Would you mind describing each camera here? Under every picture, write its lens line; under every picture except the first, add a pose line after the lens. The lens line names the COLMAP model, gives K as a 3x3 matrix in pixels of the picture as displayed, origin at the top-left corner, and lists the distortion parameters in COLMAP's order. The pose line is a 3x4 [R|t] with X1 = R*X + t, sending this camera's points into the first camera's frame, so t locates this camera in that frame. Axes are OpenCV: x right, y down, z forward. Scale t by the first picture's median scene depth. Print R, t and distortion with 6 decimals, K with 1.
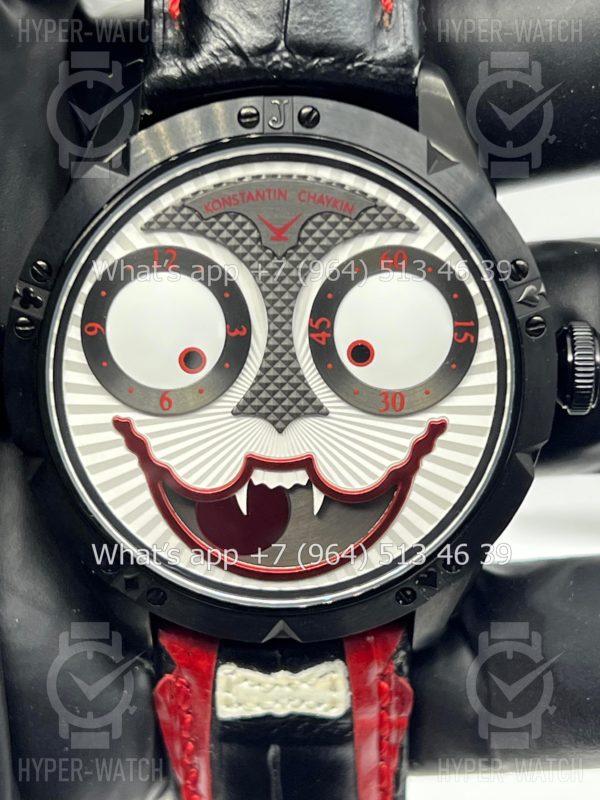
lens RADIAL K [[1881.7, 0, 300.0], [0, 1881.7, 400.0], [0, 0, 1]] dist [0.193656, -0.198509]
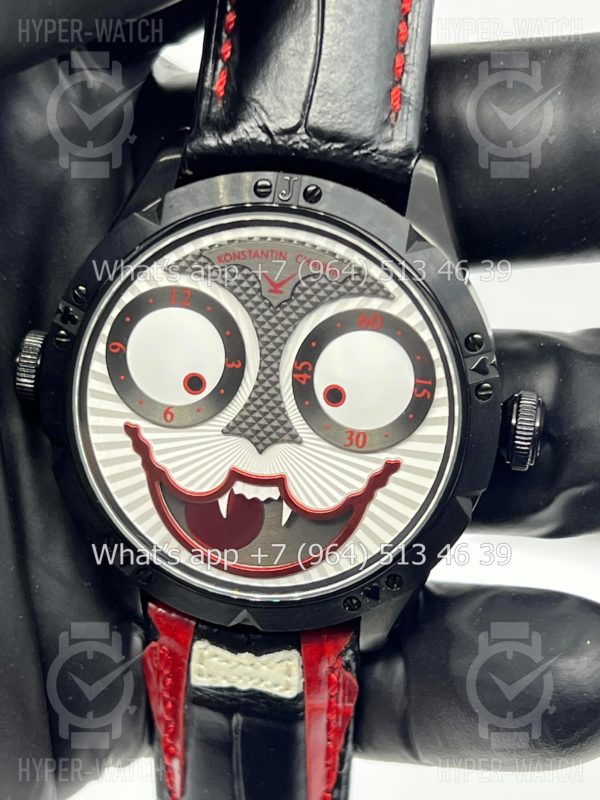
lens RADIAL K [[1881.7, 0, 300.0], [0, 1881.7, 400.0], [0, 0, 1]] dist [0.193656, -0.198509]
pose [[0.985878, 0.125888, -0.110440, 0.141495], [-0.124941, 0.992043, 0.015486, -0.037534], [0.111510, -0.001469, 0.993762, -0.177812]]
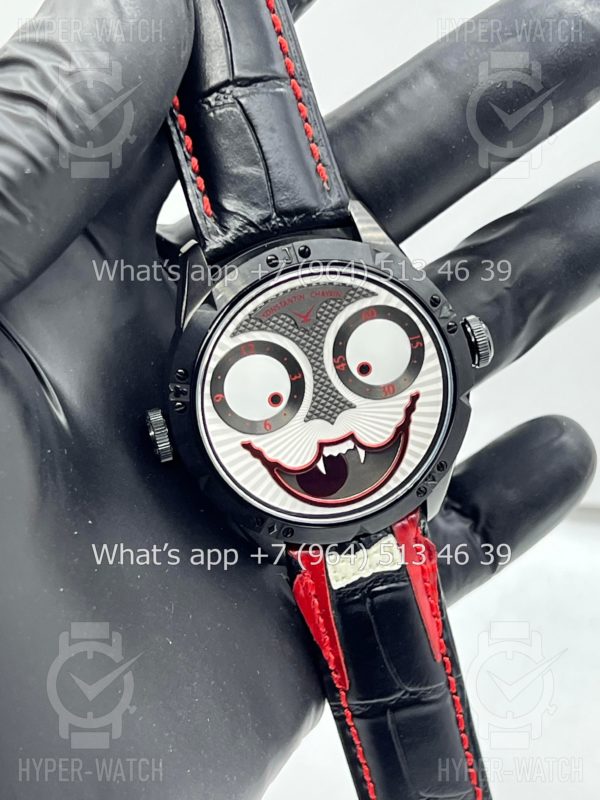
lens RADIAL K [[1869.8, 0, 300.0], [0, 1869.8, 400.0], [0, 0, 1]] dist [0.016886, -0.854202]
pose [[0.950221, -0.280778, 0.135070, -0.273701], [0.273840, 0.959379, 0.067848, -0.133720], [-0.148634, -0.027483, 0.988510, -0.747028]]
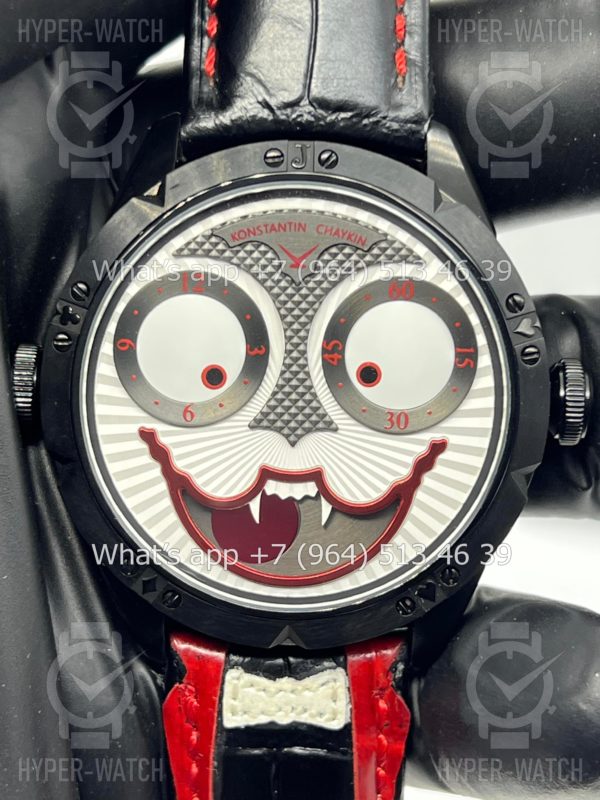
lens RADIAL K [[1881.7, 0, 300.0], [0, 1881.7, 400.0], [0, 0, 1]] dist [0.193656, -0.198509]
pose [[0.999496, 0.031545, -0.003509, -0.003444], [-0.031725, 0.989617, -0.140182, 0.143293], [-0.000950, 0.140223, 0.990119, -0.076219]]
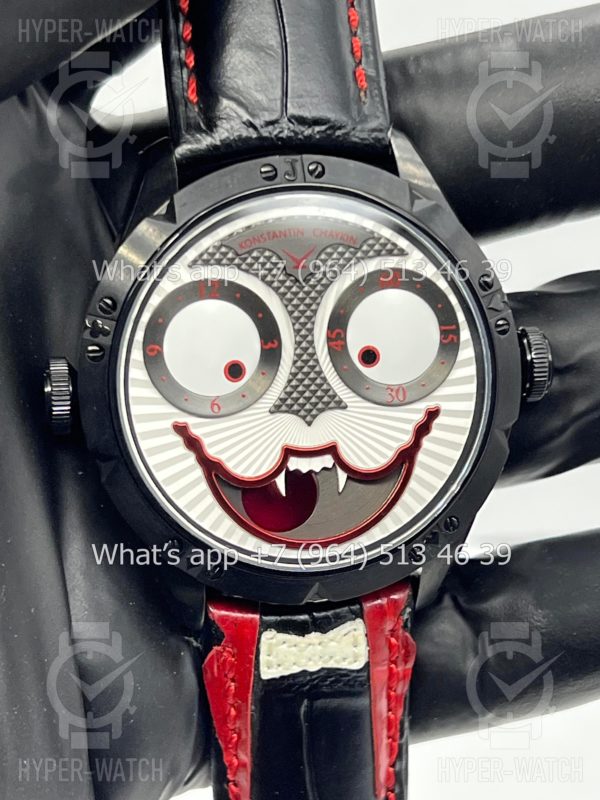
lens RADIAL K [[1881.7, 0, 300.0], [0, 1881.7, 400.0], [0, 0, 1]] dist [0.193656, -0.198509]
pose [[0.982696, -0.066627, 0.172828, -0.228122], [0.086427, 0.990201, -0.109688, 0.135480], [-0.163827, 0.122727, 0.978825, -0.202869]]
